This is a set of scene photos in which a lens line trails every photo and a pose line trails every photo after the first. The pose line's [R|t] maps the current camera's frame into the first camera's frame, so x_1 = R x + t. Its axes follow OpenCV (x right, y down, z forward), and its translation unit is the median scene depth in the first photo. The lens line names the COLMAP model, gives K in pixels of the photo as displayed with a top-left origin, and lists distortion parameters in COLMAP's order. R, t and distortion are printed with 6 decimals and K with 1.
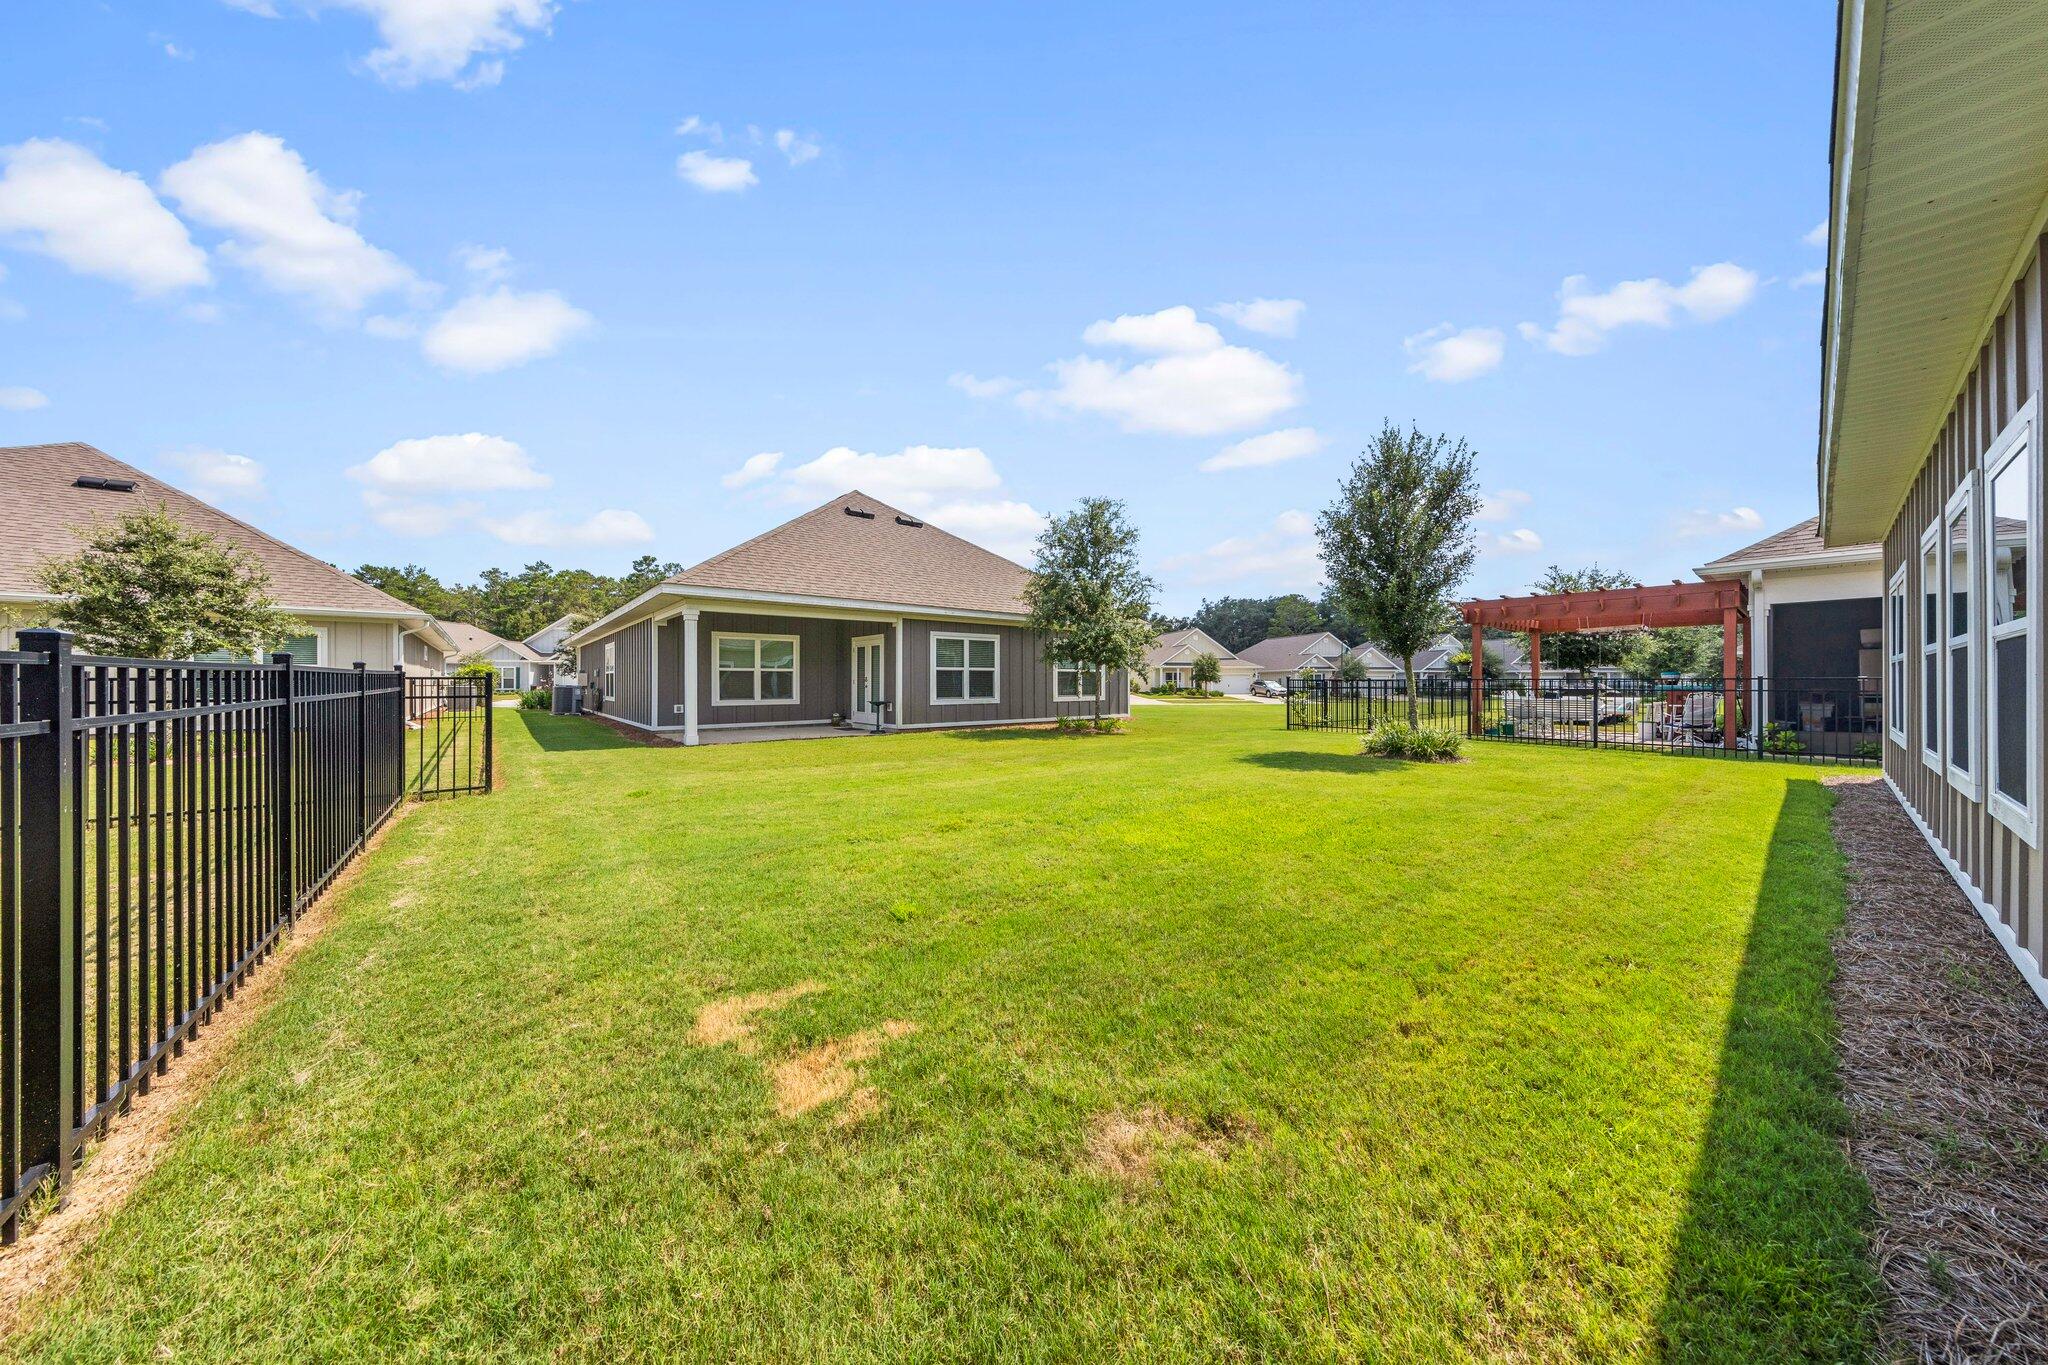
lens RADIAL K [[641.8, 0, 1024.0], [0, 641.8, 682.5], [0, 0, 1]] dist [0.001230, 0.000085]
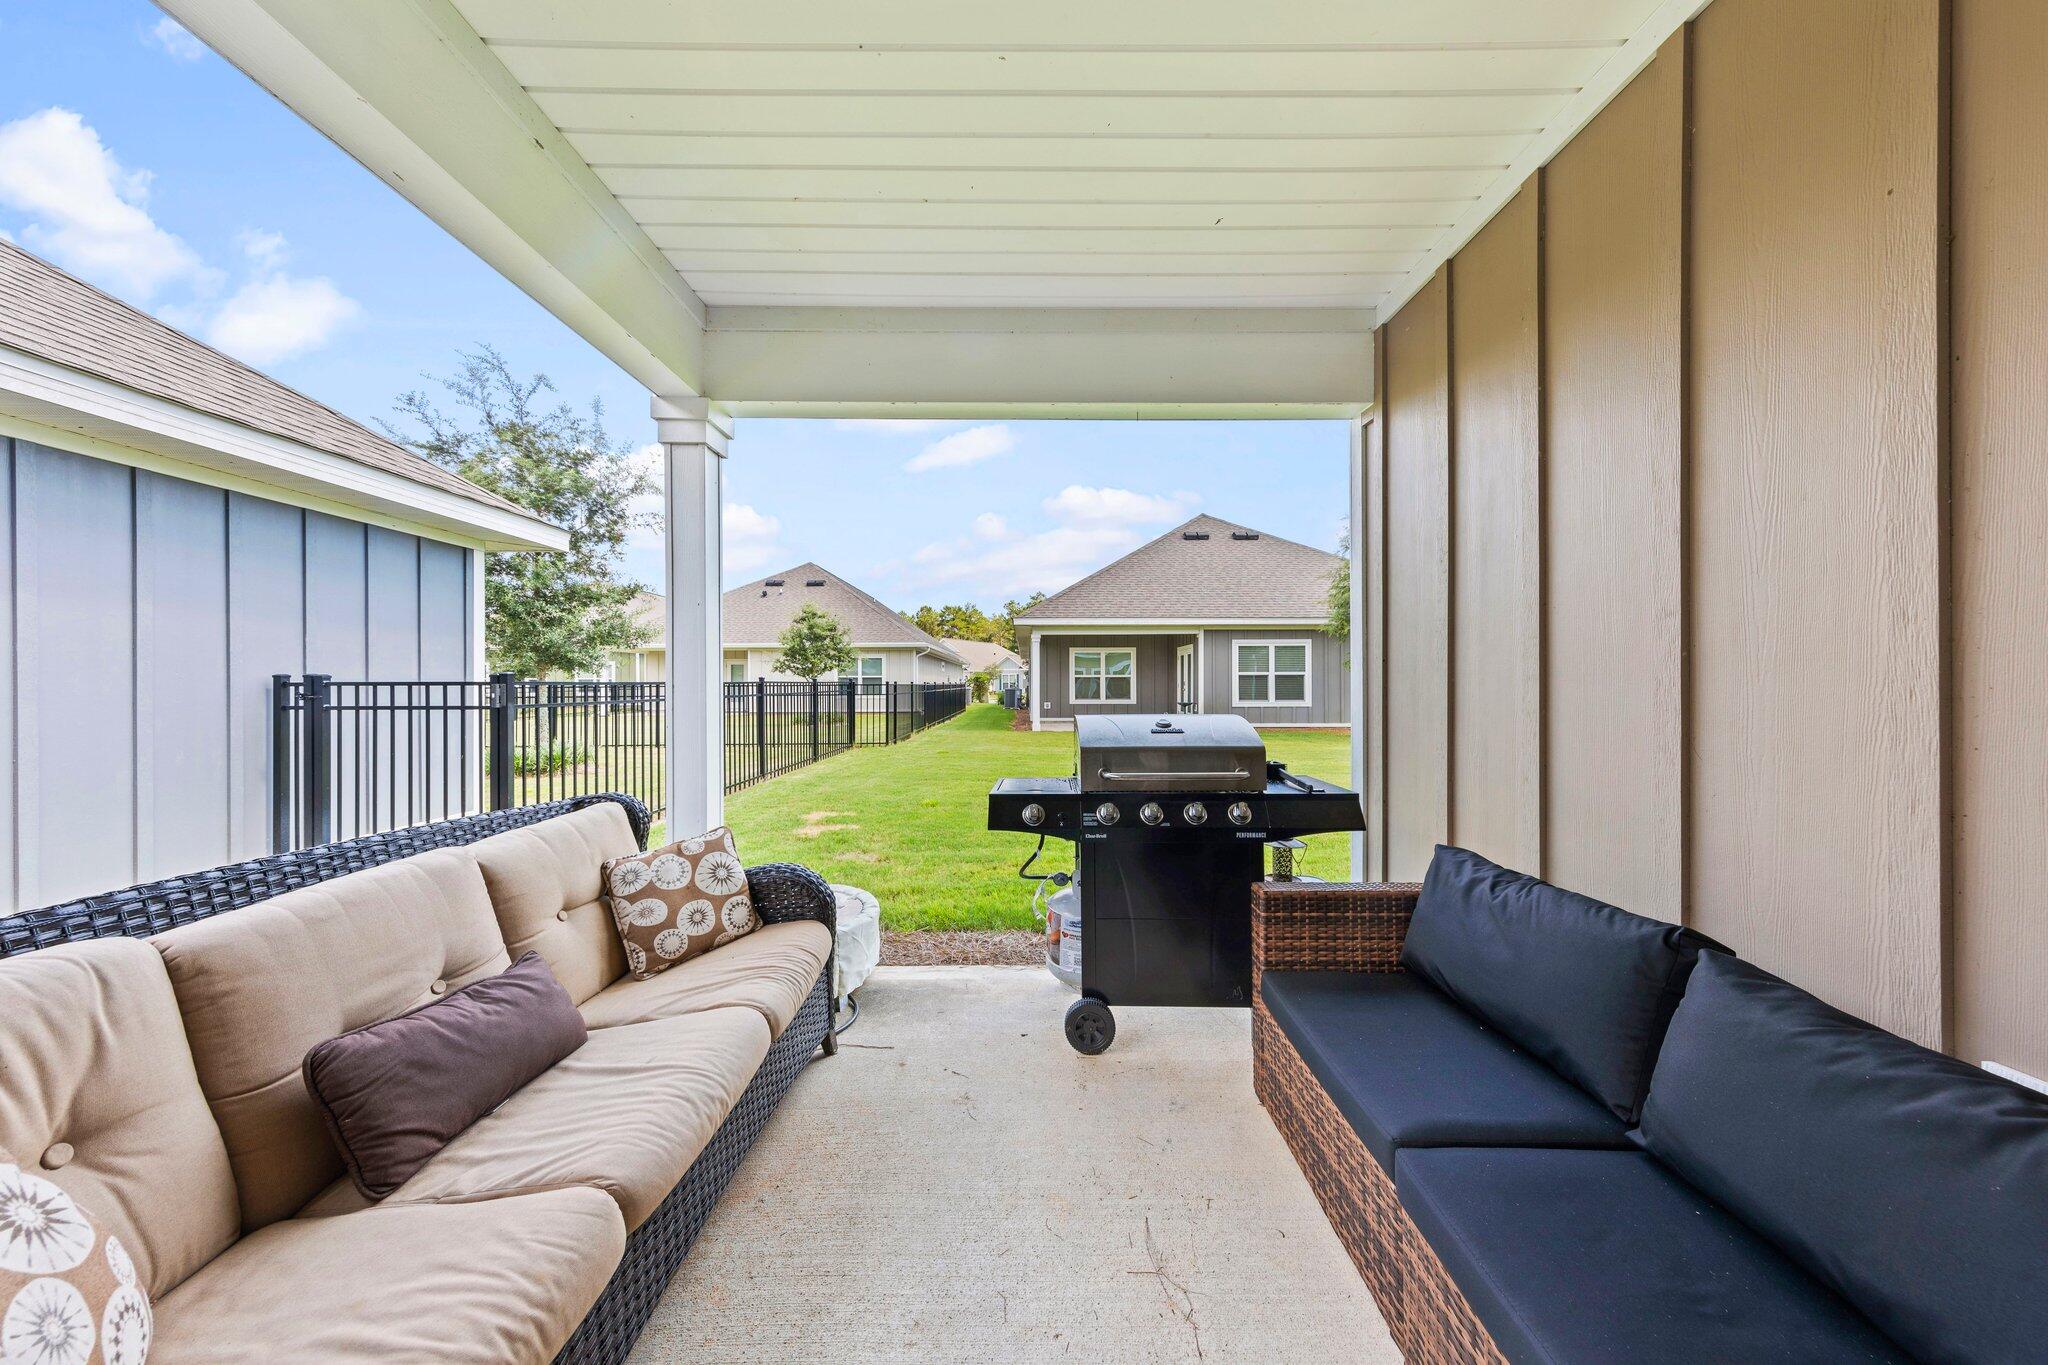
lens RADIAL K [[641.8, 0, 1024.0], [0, 641.8, 682.5], [0, 0, 1]] dist [0.001230, 0.000085]
pose [[0.765044, -0.002888, -0.643971, 0.277605], [0.000340, 0.999992, -0.004080, -0.001576], [0.643978, 0.002903, 0.765039, -0.067931]]
